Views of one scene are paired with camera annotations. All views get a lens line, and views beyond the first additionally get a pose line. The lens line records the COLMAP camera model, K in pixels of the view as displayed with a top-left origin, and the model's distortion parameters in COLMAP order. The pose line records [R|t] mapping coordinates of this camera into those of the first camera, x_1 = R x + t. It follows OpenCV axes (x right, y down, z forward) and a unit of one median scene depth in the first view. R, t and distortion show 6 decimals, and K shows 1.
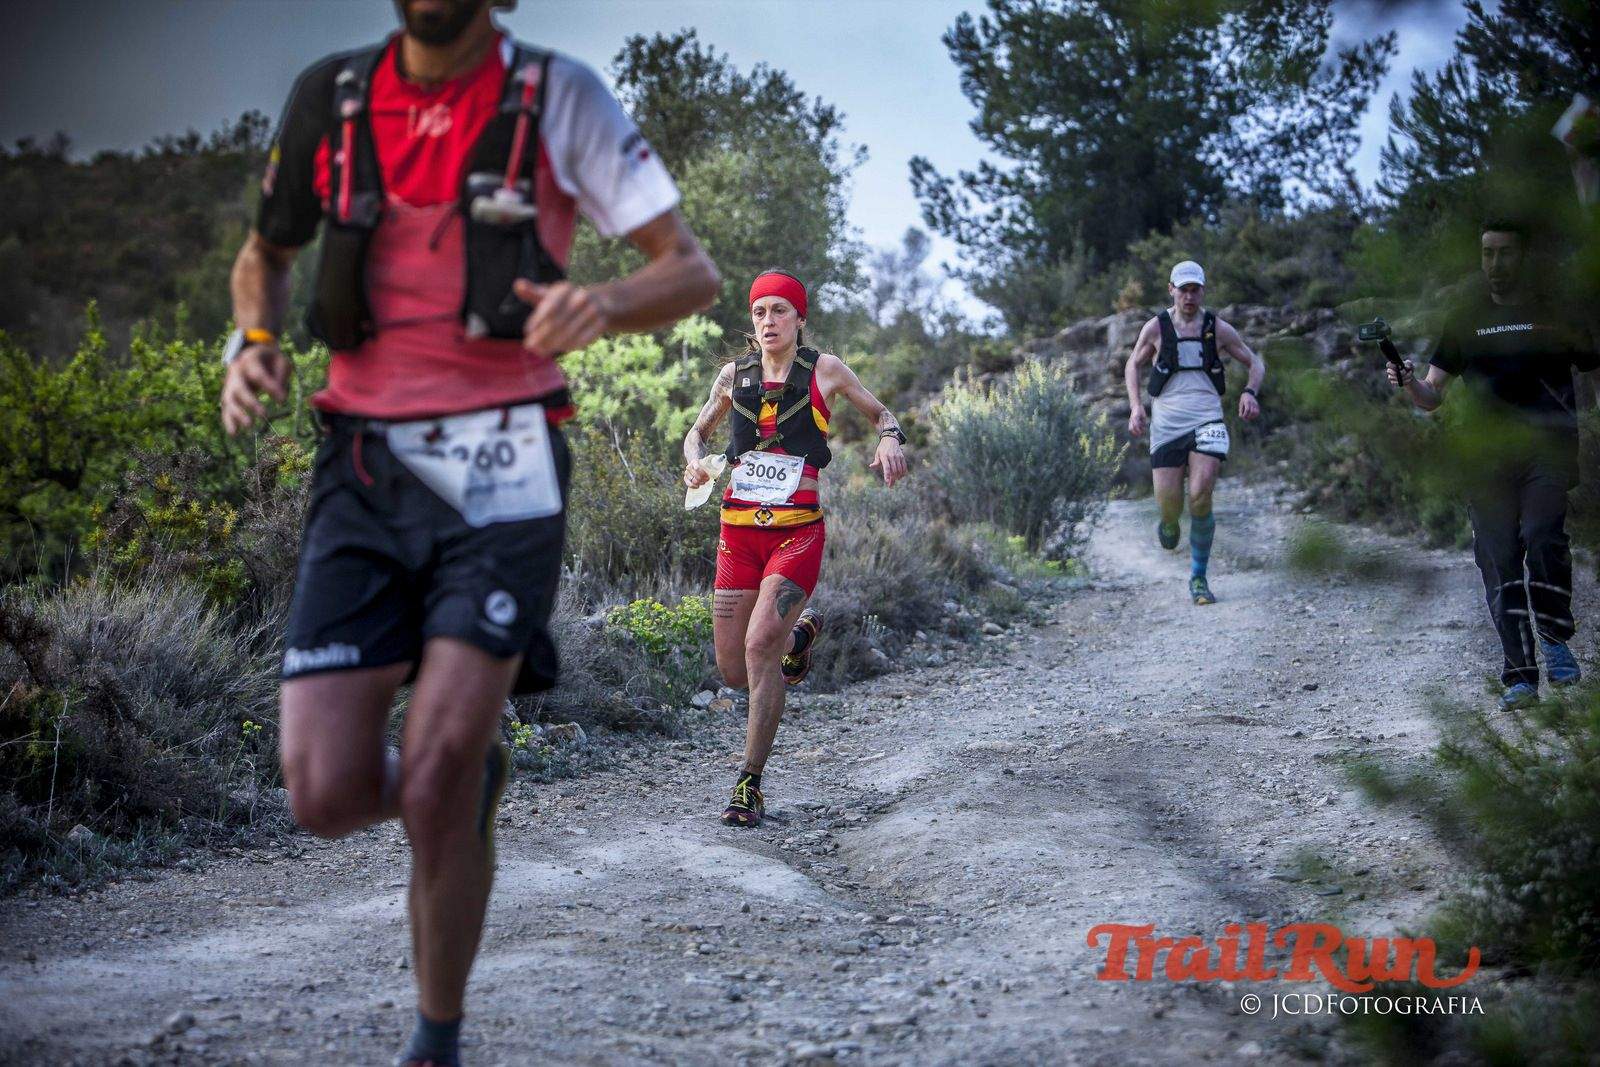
lens RADIAL K [[4187.1, 0, 800.0], [0, 4187.1, 533.5], [0, 0, 1]] dist [-0.059051, -0.340836]
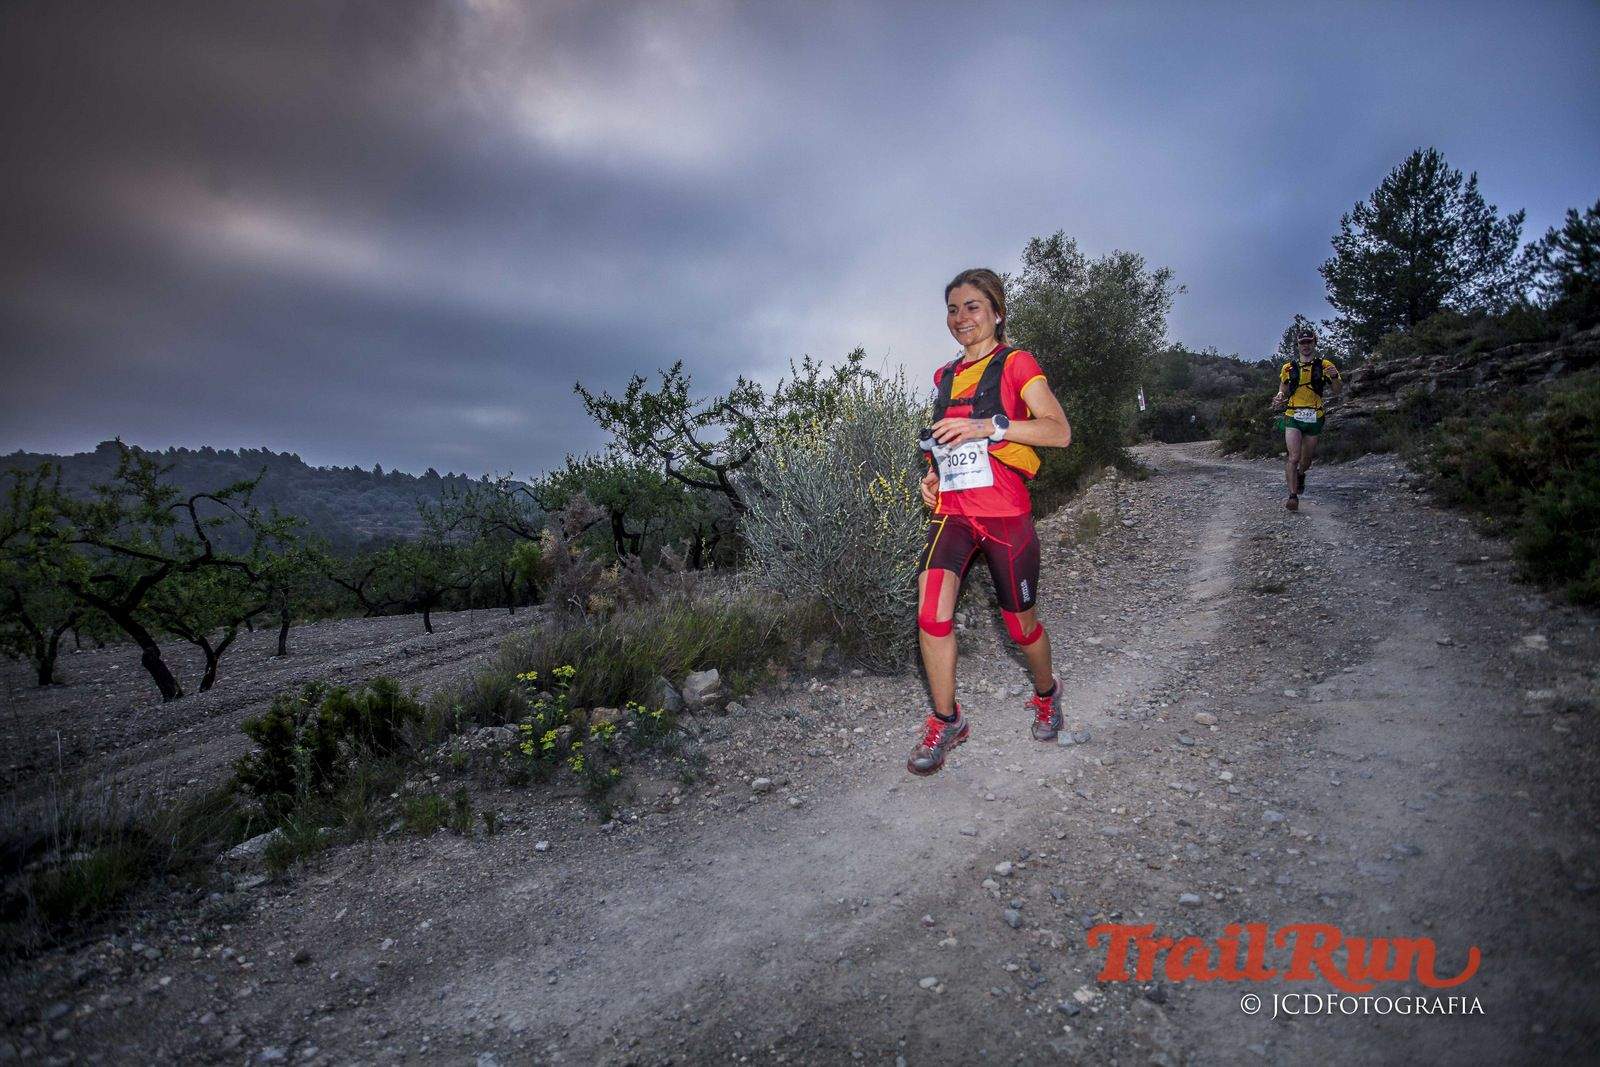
lens RADIAL K [[778.9, 0, 794.0], [0, 778.9, 534.6], [0, 0, 1]] dist [-0.060915, 0.027574]
pose [[0.797128, 0.049421, -0.601784, 0.076641], [0.021052, 0.993764, 0.109497, -0.015796], [0.603443, -0.099952, 0.791117, 0.487974]]
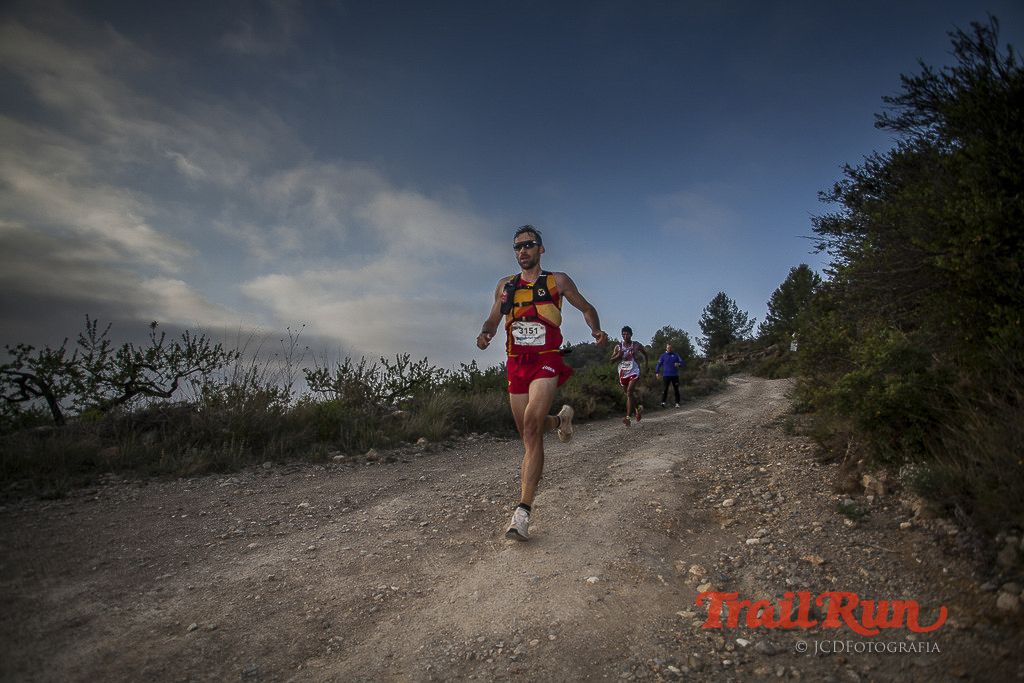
lens RADIAL K [[497.2, 0, 506.5], [0, 497.2, 339.9], [0, 0, 1]] dist [-0.075893, 0.040861]
pose [[0.944535, -0.072228, -0.320371, -0.017237], [0.041009, 0.993820, -0.103153, 0.002453], [0.325842, 0.084293, 0.941659, -0.063058]]
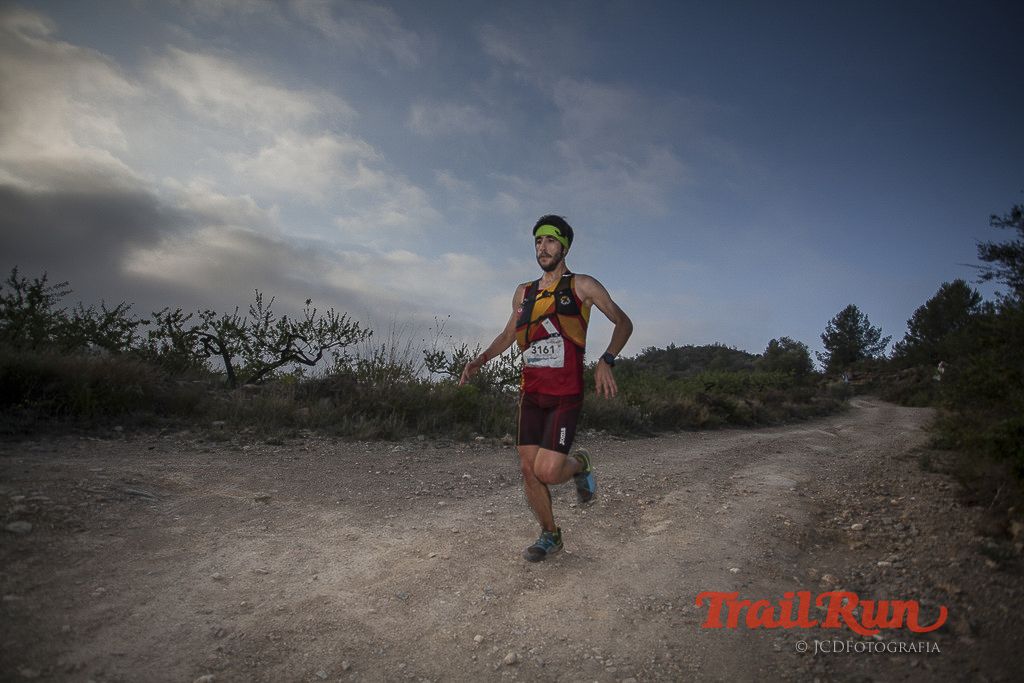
lens RADIAL K [[498.5, 0, 508.2], [0, 498.5, 342.2], [0, 0, 1]] dist [-0.060915, 0.027574]
pose [[0.867919, 0.015206, -0.496474, -0.021027], [-0.062423, 0.994946, -0.078652, 0.001069], [0.492768, 0.099255, 0.864481, -0.076558]]
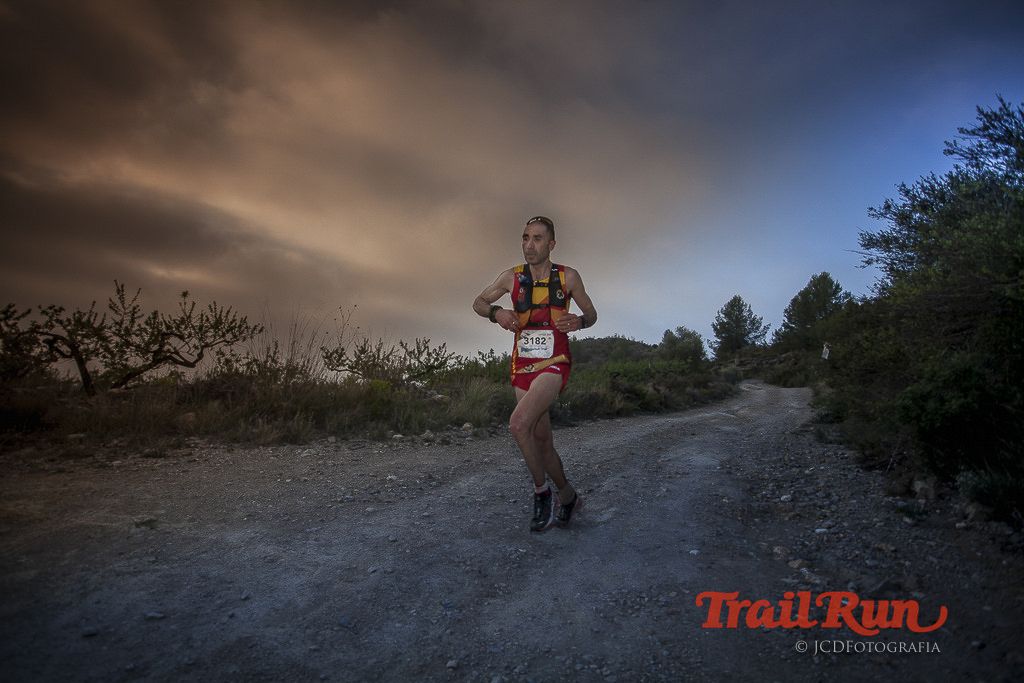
lens RADIAL K [[512.1, 0, 508.7], [0, 512.1, 343.0], [0, 0, 1]] dist [-0.067168, 0.034642]
pose [[0.947504, -0.003305, -0.319728, -0.026900], [-0.022438, 0.996794, -0.076797, 0.002592], [0.318956, 0.079940, 0.944392, -0.074023]]
